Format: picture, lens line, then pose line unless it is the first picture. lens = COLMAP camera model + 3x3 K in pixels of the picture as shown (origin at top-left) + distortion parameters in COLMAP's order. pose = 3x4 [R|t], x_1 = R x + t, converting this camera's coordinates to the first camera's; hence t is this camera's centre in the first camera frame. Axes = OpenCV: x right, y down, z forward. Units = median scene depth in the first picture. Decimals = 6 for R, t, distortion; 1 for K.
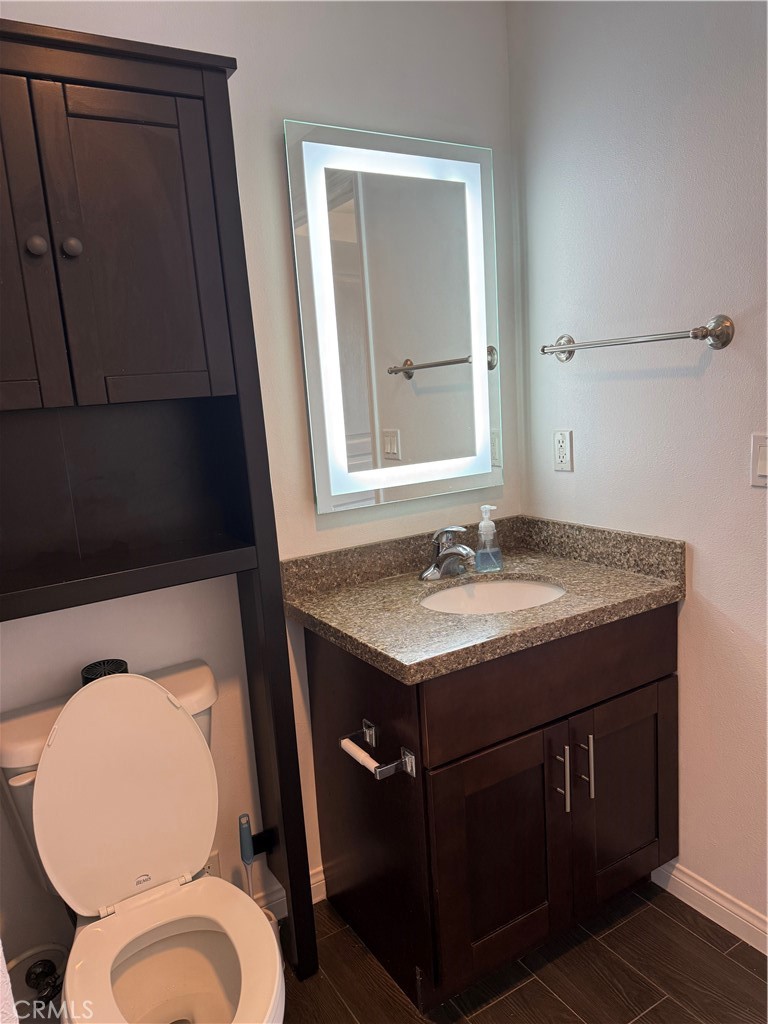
lens RADIAL K [[733.5, 0, 381.4], [0, 733.5, 510.4], [0, 0, 1]] dist [0.079641, -0.091561]
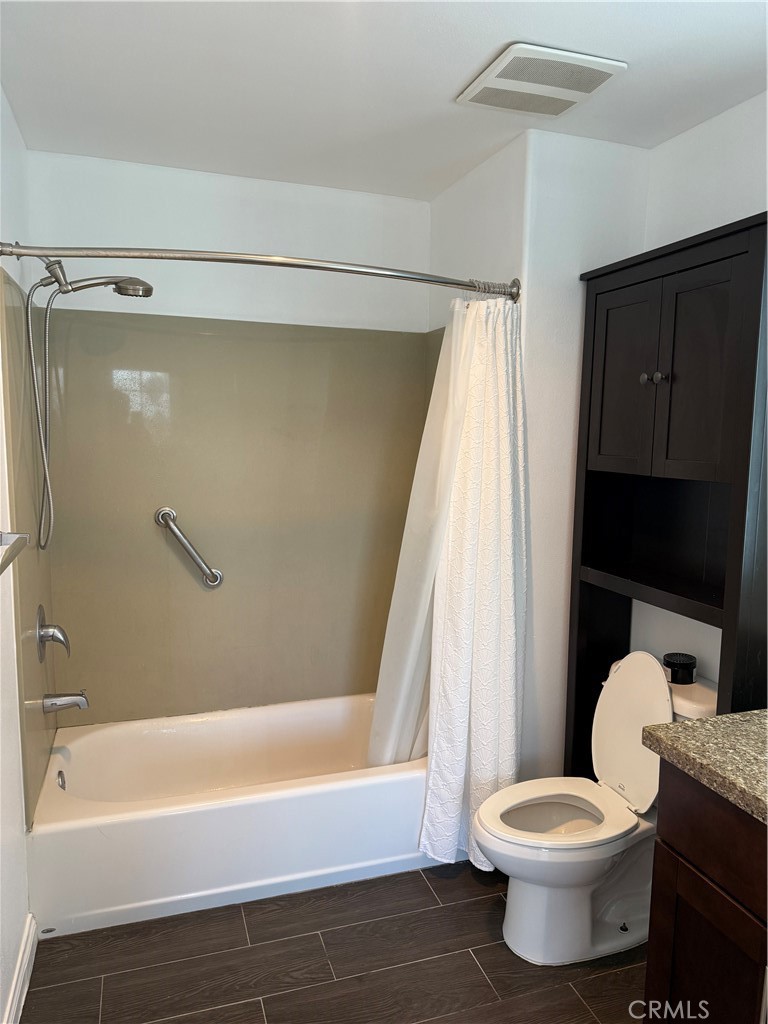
lens RADIAL K [[733.5, 0, 382.7], [0, 733.5, 510.9], [0, 0, 1]] dist [0.079641, -0.091561]
pose [[-0.222246, 0.173976, -0.959343, 1.077450], [-0.177852, 0.960208, 0.215335, -0.264456], [0.958632, 0.218478, -0.182460, 0.686013]]
